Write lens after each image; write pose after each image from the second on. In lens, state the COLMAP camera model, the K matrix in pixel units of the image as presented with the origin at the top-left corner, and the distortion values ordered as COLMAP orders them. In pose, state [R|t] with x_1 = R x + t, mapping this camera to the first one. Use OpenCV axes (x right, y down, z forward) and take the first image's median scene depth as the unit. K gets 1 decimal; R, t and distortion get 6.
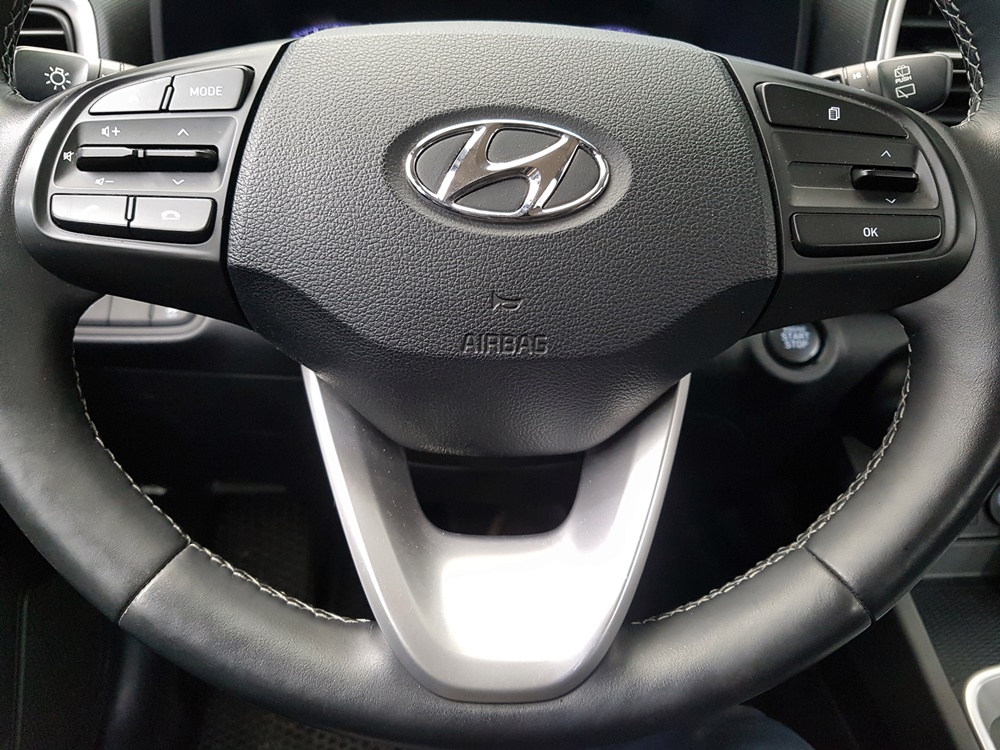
lens RADIAL K [[795.4, 0, 491.9], [0, 795.4, 384.3], [0, 0, 1]] dist [0.070298, -0.093125]
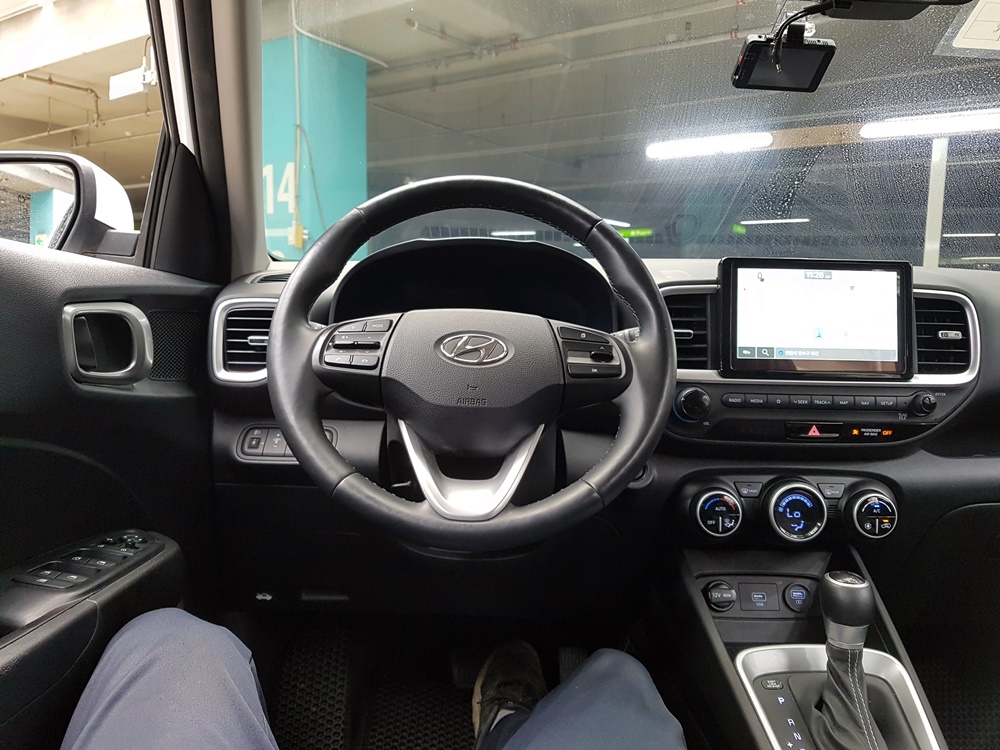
lens RADIAL K [[795.4, 0, 495.5], [0, 795.4, 374.9], [0, 0, 1]] dist [0.070298, -0.093125]
pose [[0.999932, 0.008839, -0.007662, 0.125637], [-0.011119, 0.921721, -0.387695, 0.995209], [0.003635, 0.387753, 0.921756, -1.758556]]
